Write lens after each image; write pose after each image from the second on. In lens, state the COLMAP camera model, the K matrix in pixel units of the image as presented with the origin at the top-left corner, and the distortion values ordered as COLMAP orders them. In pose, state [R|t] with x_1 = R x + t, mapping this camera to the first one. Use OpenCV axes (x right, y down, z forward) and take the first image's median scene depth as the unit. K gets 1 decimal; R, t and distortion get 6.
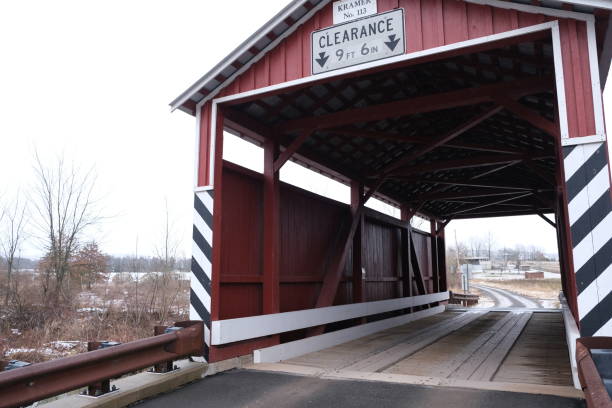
lens RADIAL K [[466.0, 0, 303.5], [0, 466.0, 198.0], [0, 0, 1]] dist [-0.030461, 0.034995]
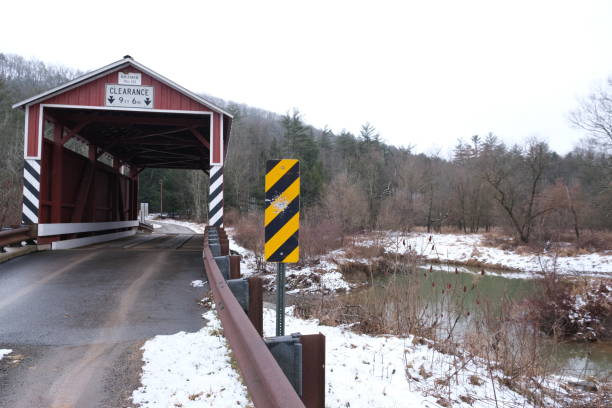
lens RADIAL K [[466.6, 0, 307.7], [0, 466.6, 206.8], [0, 0, 1]] dist [-0.008866, 0.012579]
pose [[0.779280, 0.023593, 0.626232, -0.577786], [-0.117886, 0.986970, 0.109514, -0.157907], [-0.615488, -0.159166, 0.771907, -1.246425]]
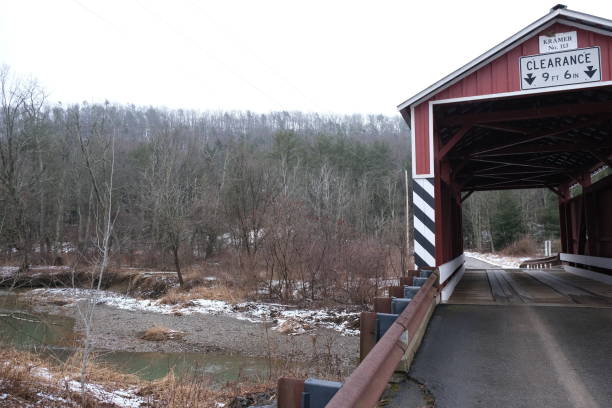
lens RADIAL K [[466.6, 0, 302.3], [0, 466.6, 204.3], [0, 0, 1]] dist [-0.008866, 0.012579]
pose [[0.992045, 0.009714, 0.125509, -0.807553], [-0.020110, 0.996443, 0.081839, -0.027675], [-0.124267, -0.083712, 0.988711, -0.314830]]
